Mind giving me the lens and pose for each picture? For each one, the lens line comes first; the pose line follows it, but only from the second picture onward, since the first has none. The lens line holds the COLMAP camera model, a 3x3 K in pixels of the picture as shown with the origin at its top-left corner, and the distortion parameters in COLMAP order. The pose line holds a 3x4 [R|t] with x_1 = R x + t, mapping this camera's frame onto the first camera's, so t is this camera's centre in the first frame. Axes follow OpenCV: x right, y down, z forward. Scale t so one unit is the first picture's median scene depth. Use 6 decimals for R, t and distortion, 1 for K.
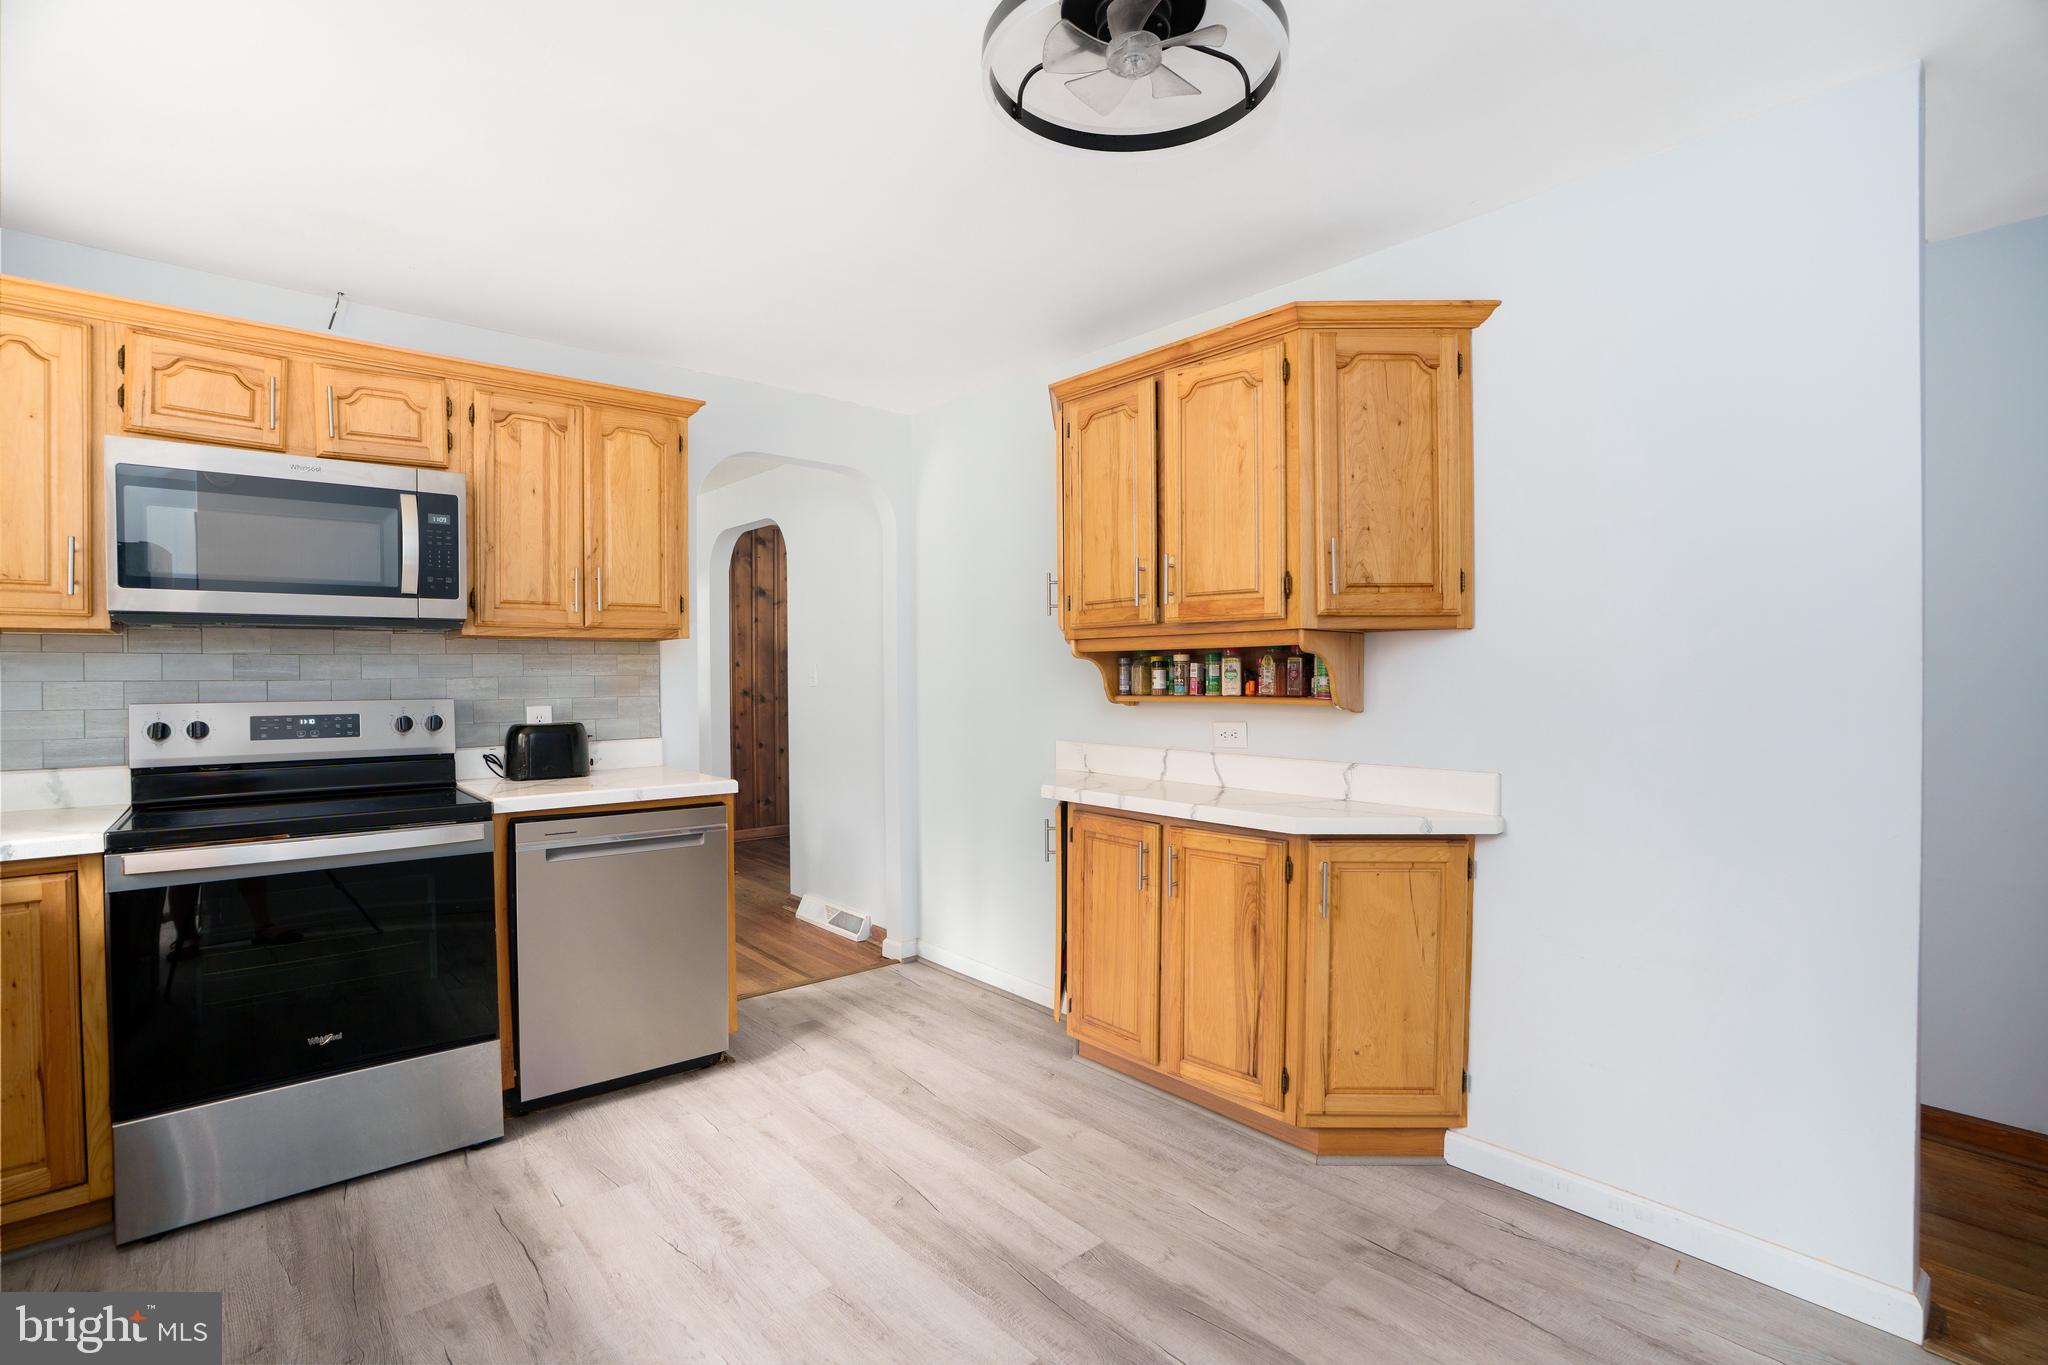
lens RADIAL K [[951.1, 0, 1024.0], [0, 951.1, 682.5], [0, 0, 1]] dist [-0.069302, 0.026717]
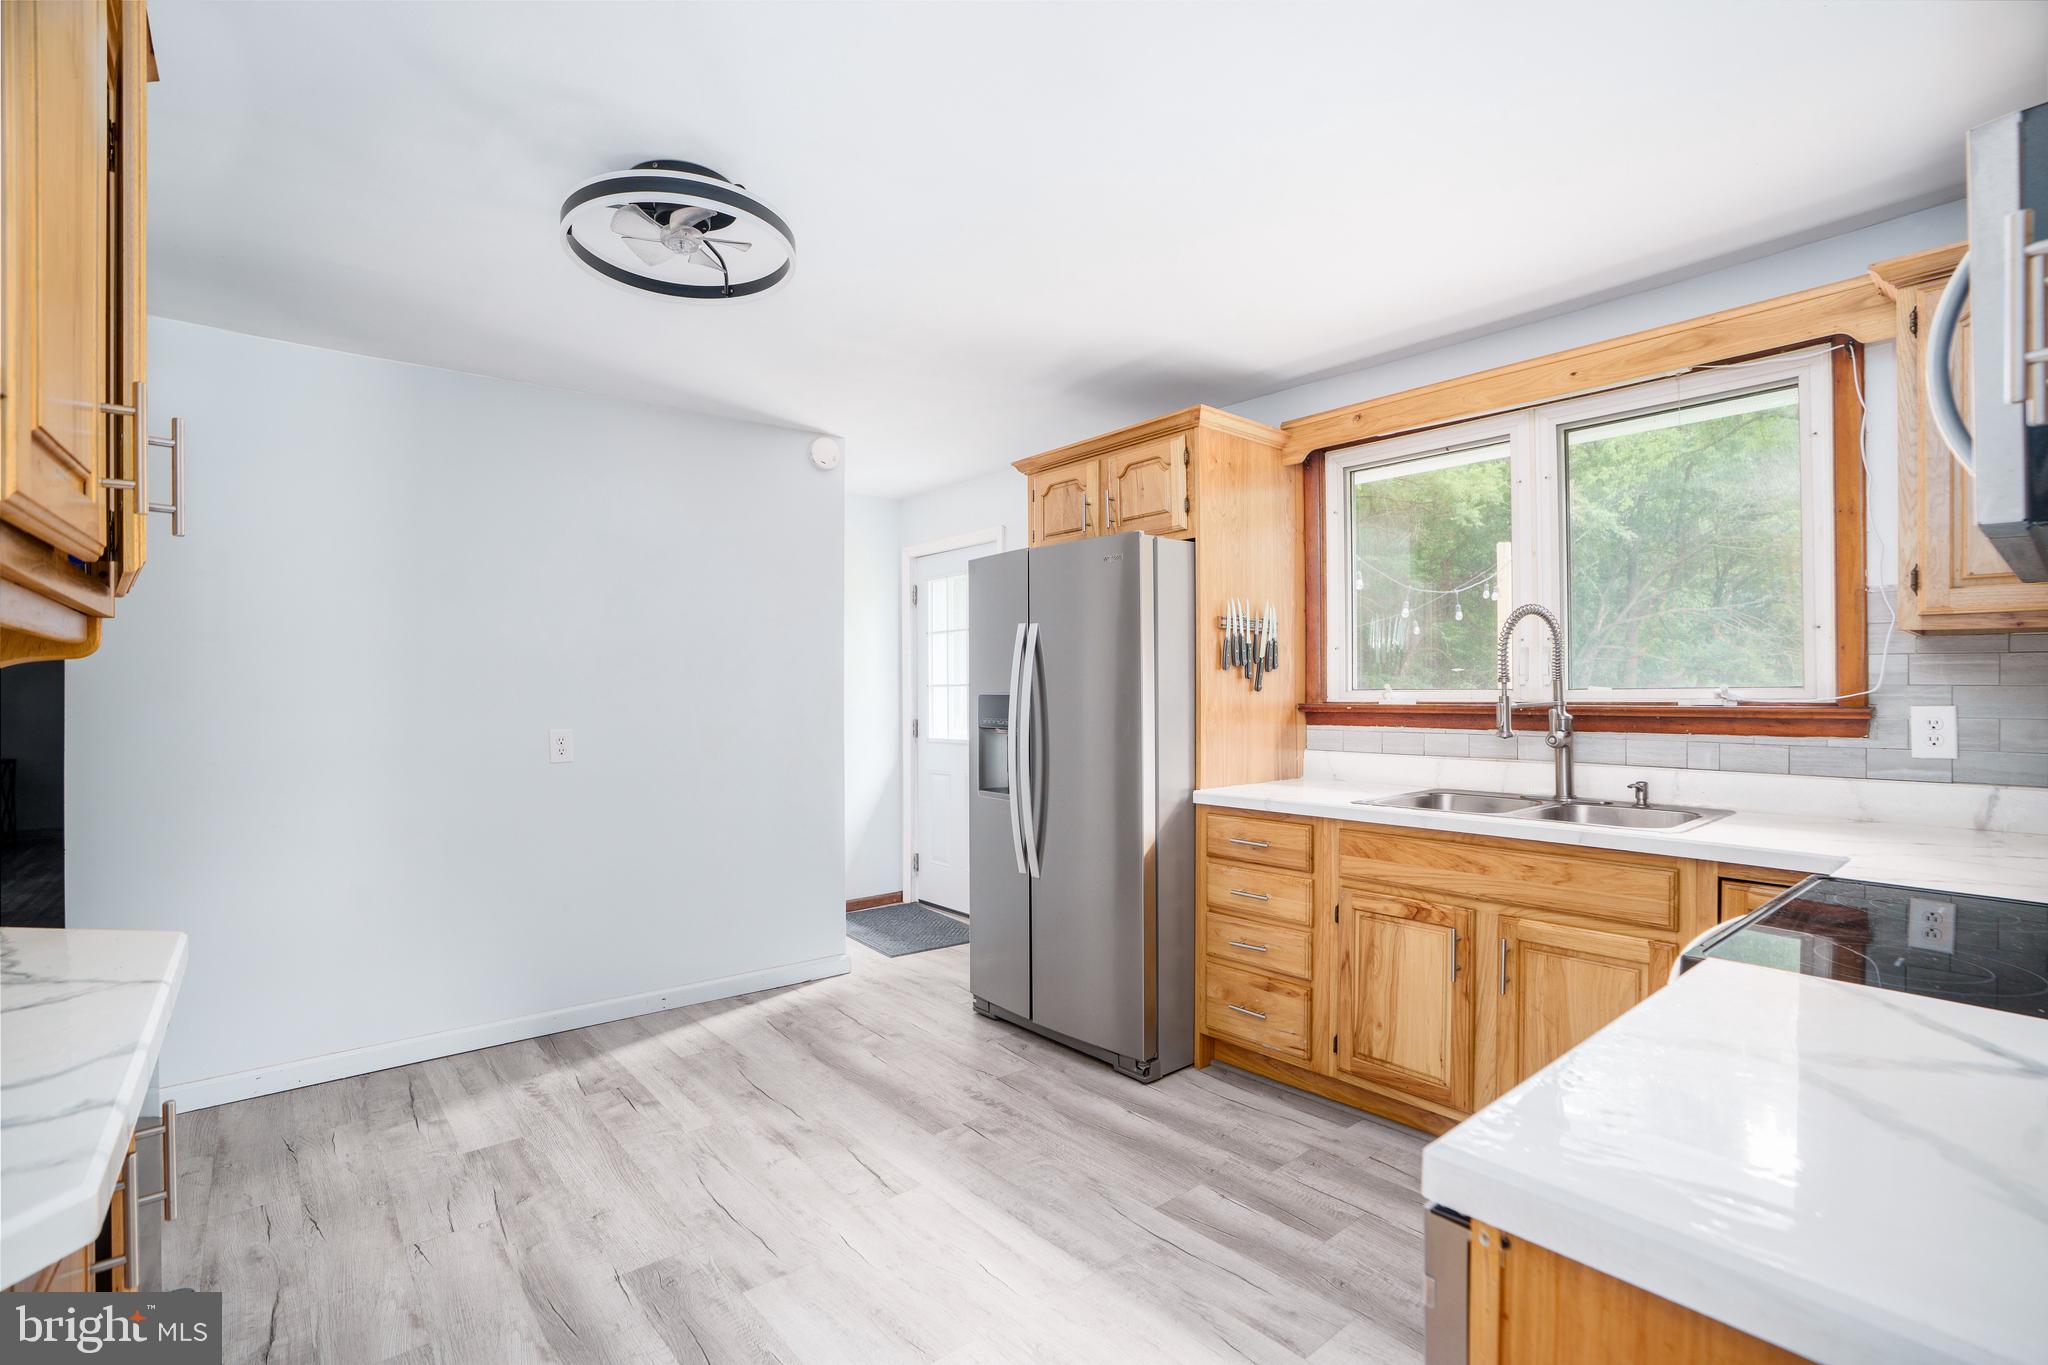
lens RADIAL K [[929.8, 0, 1024.0], [0, 929.8, 682.5], [0, 0, 1]] dist [-0.054979, 0.024386]
pose [[-0.999850, 0.012769, 0.011722, -0.229196], [0.012783, 0.999918, 0.001110, -0.013622], [-0.011707, 0.001260, -0.999931, 1.361846]]
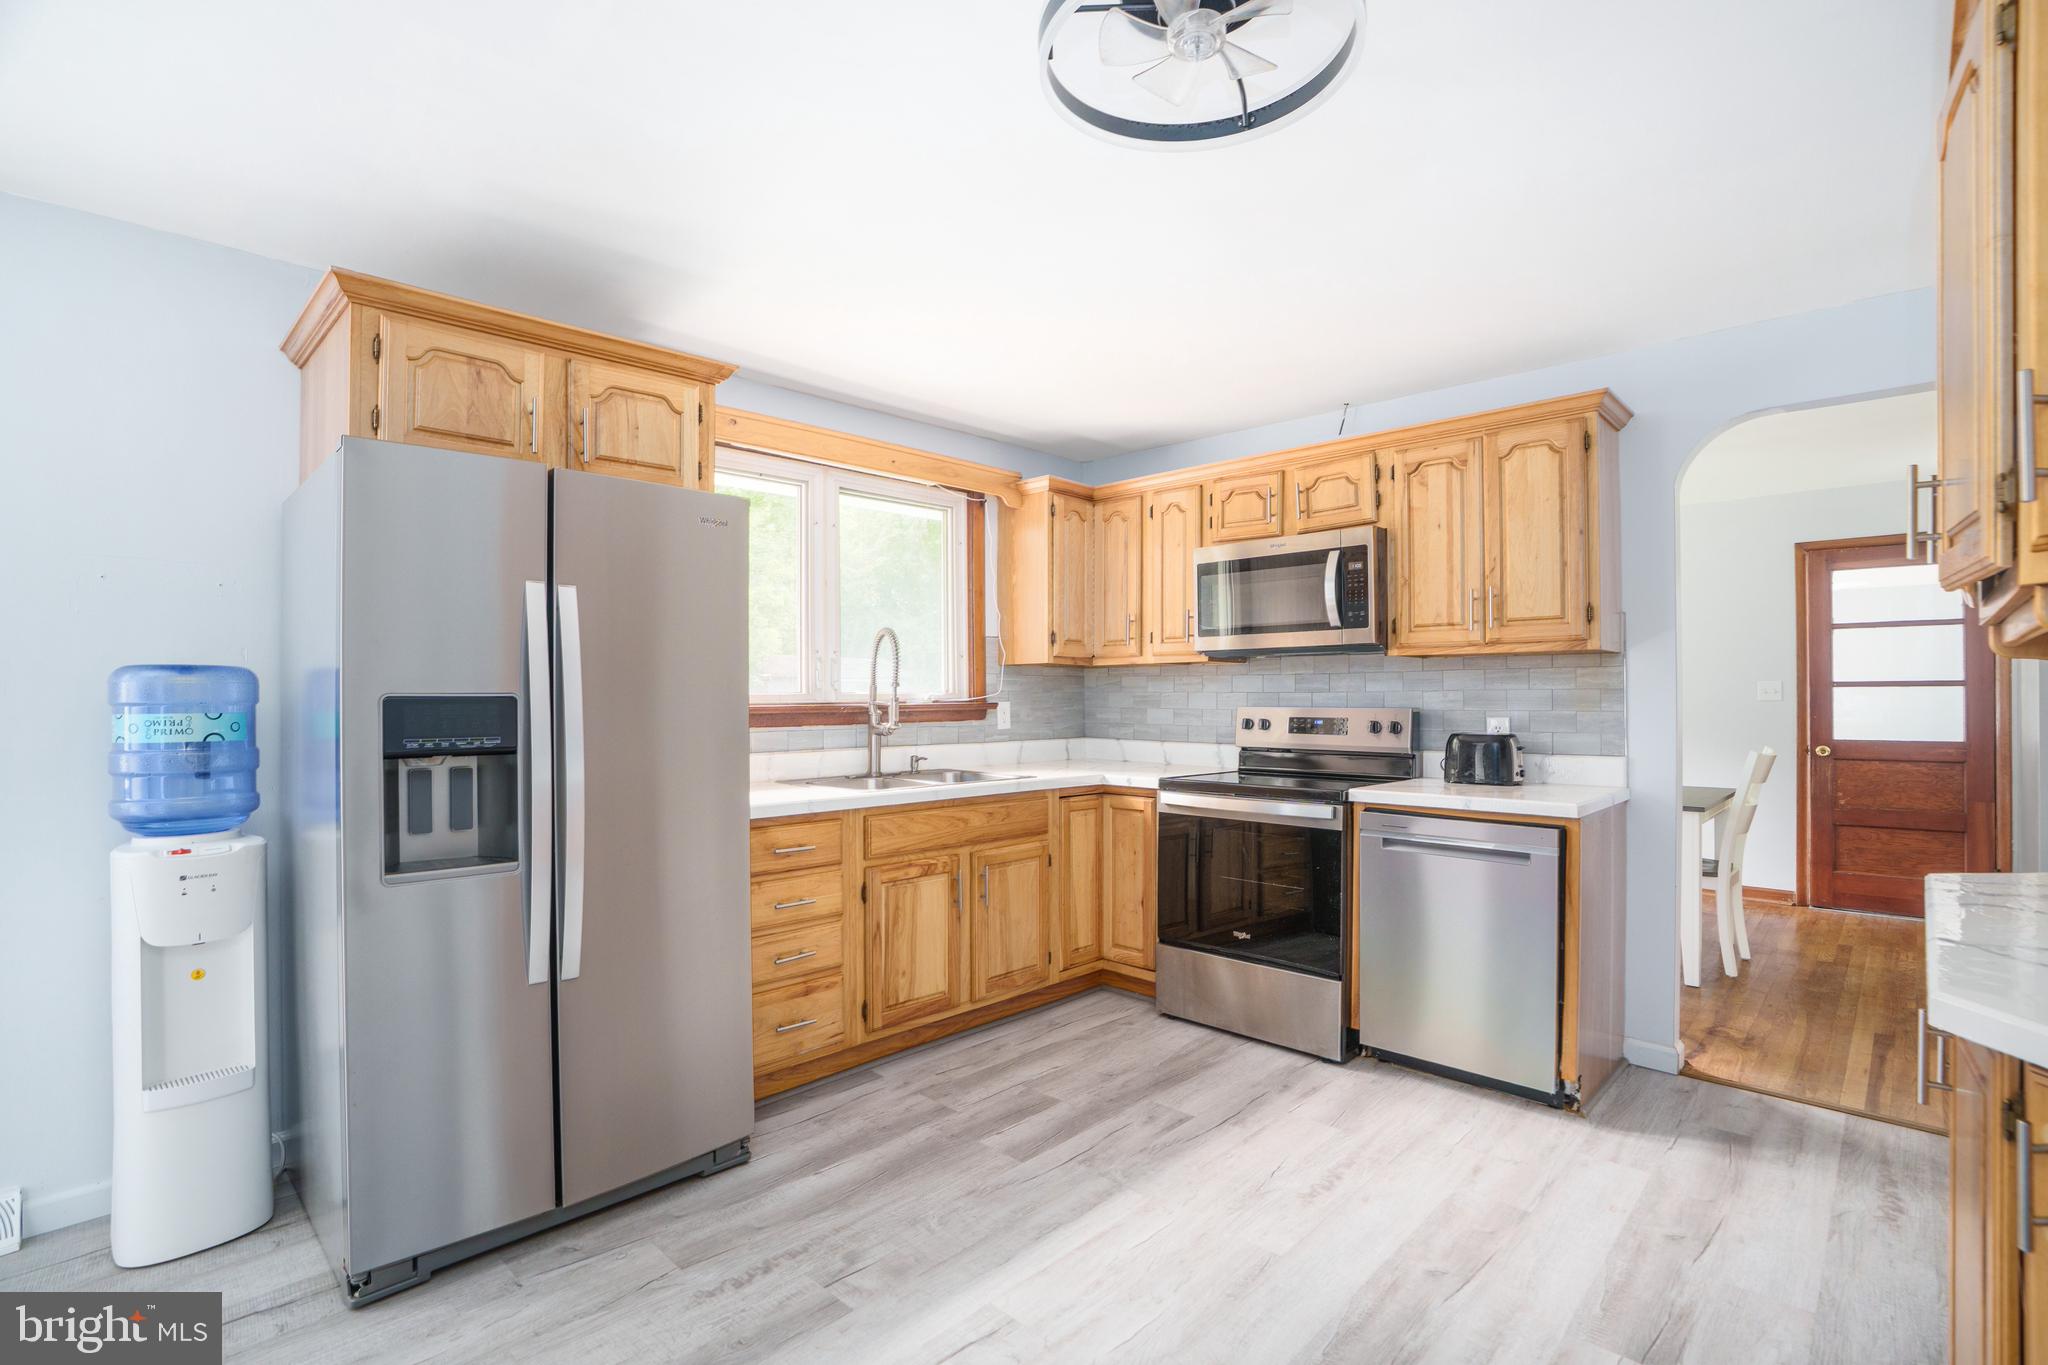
lens RADIAL K [[951.1, 0, 1024.0], [0, 951.1, 682.5], [0, 0, 1]] dist [-0.069302, 0.026717]
pose [[0.080170, -0.006101, -0.996763, 0.609333], [-0.008145, 0.999944, -0.006776, -0.003984], [0.996748, 0.008662, 0.080116, 0.440212]]
